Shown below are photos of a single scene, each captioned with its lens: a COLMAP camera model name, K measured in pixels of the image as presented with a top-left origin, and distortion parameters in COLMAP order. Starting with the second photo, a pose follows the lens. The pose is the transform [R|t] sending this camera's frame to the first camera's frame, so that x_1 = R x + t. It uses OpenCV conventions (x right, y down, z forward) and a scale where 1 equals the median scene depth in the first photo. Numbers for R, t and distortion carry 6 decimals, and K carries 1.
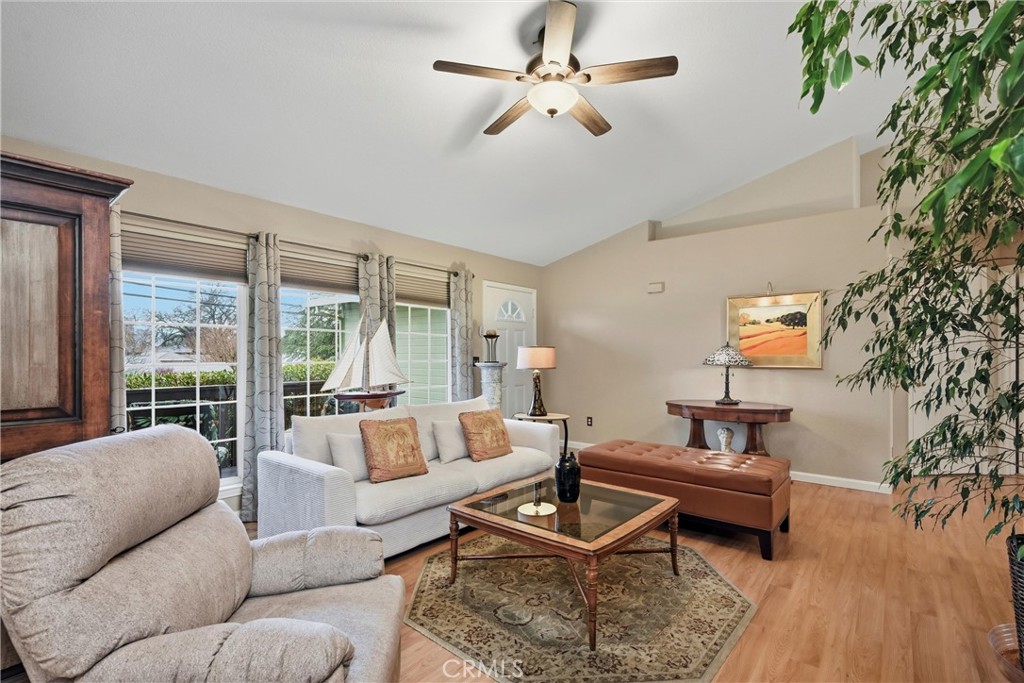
lens RADIAL K [[475.7, 0, 513.9], [0, 475.7, 355.6], [0, 0, 1]] dist [0.002985, 0.000899]
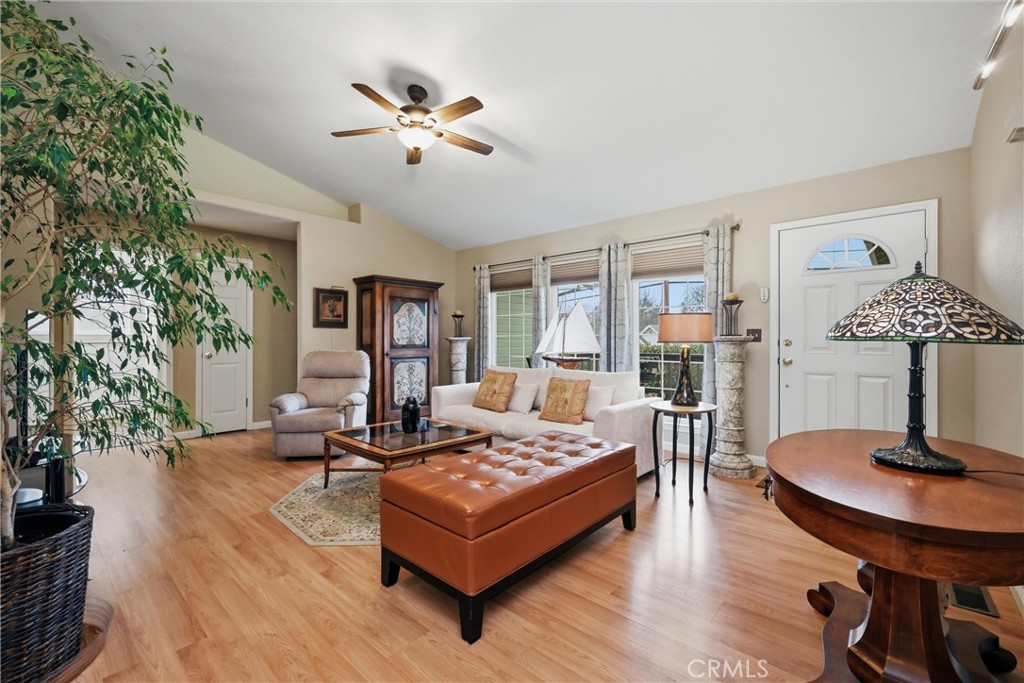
lens RADIAL K [[432.4, 0, 513.1], [0, 432.4, 335.8], [0, 0, 1]] dist [0.001687, 0.000195]
pose [[-0.052023, -0.003460, -0.998640, 1.254854], [0.002306, 0.999991, -0.003585, 0.030774], [0.998643, -0.002489, -0.052015, 1.272678]]
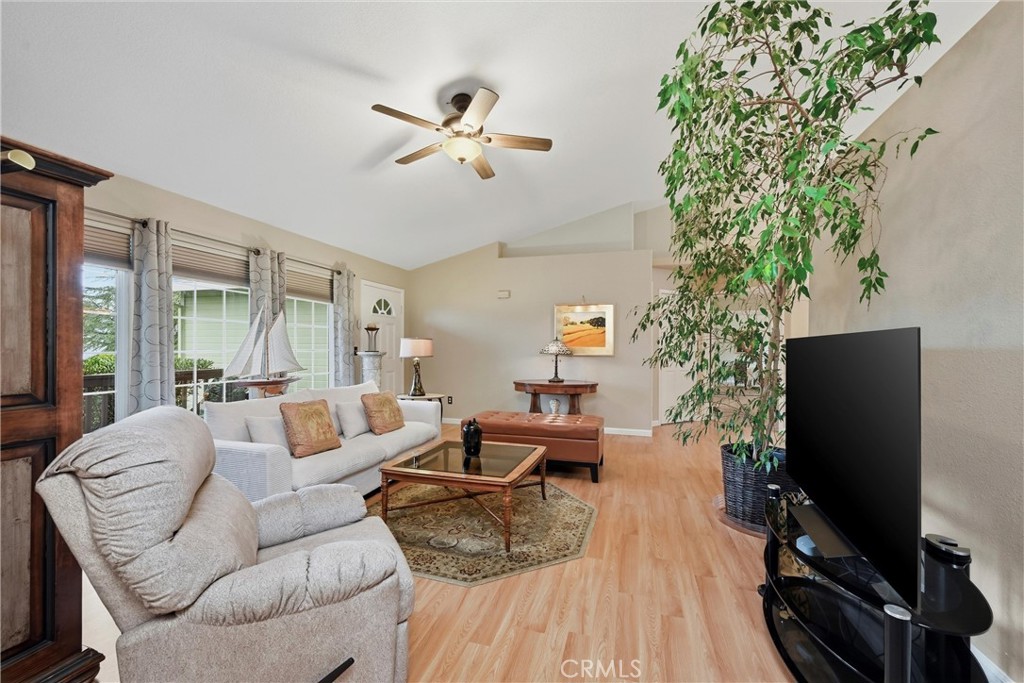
lens RADIAL K [[412.2, 0, 518.3], [0, 412.2, 348.2], [0, 0, 1]] dist [0.000644, 0.000394]
pose [[0.921373, 0.004156, 0.388658, -0.203223], [-0.005203, 0.999985, 0.001641, 0.004142], [-0.388645, -0.003535, 0.921381, -0.103367]]
